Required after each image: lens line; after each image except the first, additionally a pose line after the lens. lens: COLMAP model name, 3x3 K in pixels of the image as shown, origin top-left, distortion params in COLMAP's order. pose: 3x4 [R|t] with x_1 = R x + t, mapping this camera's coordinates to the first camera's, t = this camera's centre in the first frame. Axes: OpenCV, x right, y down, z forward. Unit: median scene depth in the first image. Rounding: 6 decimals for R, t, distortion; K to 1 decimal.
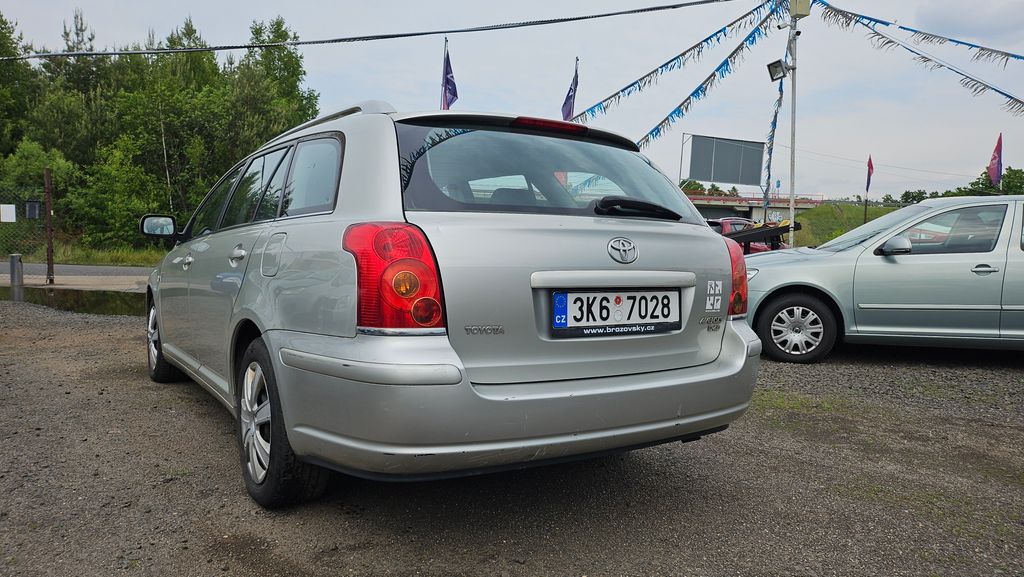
lens RADIAL K [[731.2, 0, 518.1], [0, 731.2, 285.3], [0, 0, 1]] dist [0.040673, -0.021035]
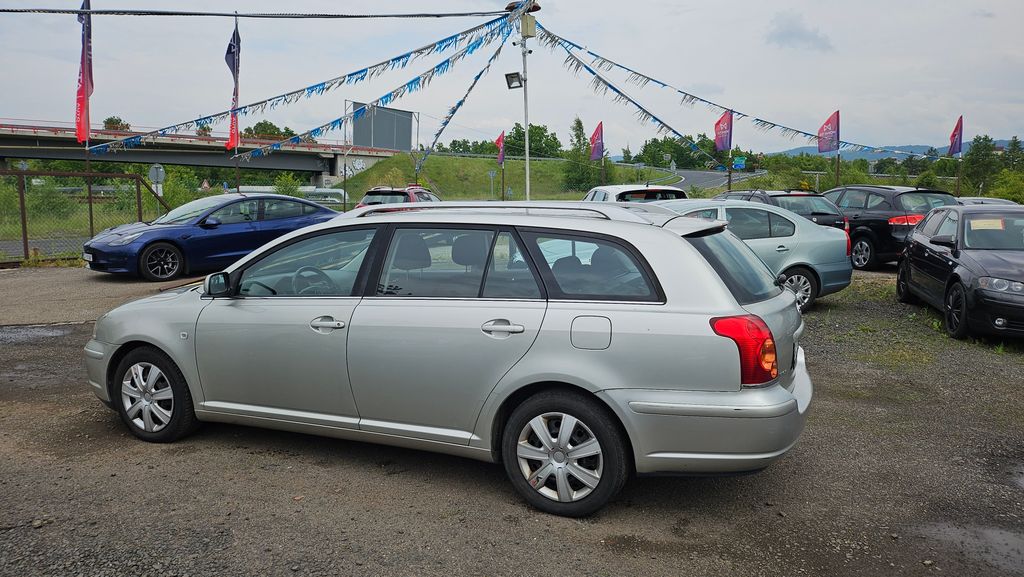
lens RADIAL K [[731.2, 0, 511.0], [0, 731.2, 284.6], [0, 0, 1]] dist [0.040673, -0.021035]
pose [[0.827019, -0.087138, 0.555380, -1.320537], [0.039398, 0.994469, 0.097363, -0.294493], [-0.560792, -0.058640, 0.825877, -0.018901]]
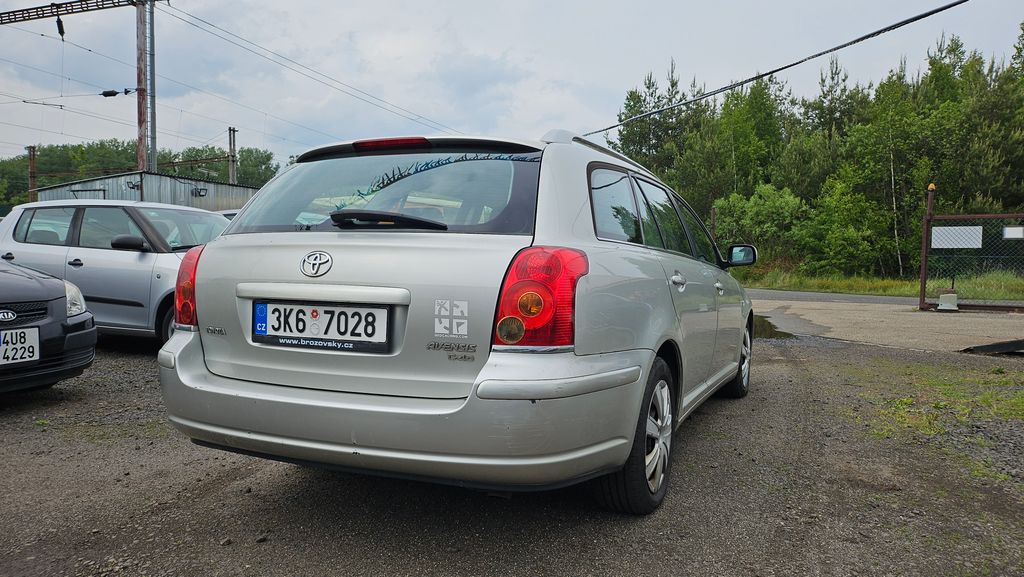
lens RADIAL K [[731.2, 0, 517.3], [0, 731.2, 299.4], [0, 0, 1]] dist [0.040673, -0.021035]
pose [[0.536710, 0.026183, -0.843360, 1.081091], [-0.042891, 0.999073, 0.003722, -0.014369], [0.842676, 0.034175, 0.537336, 0.658631]]
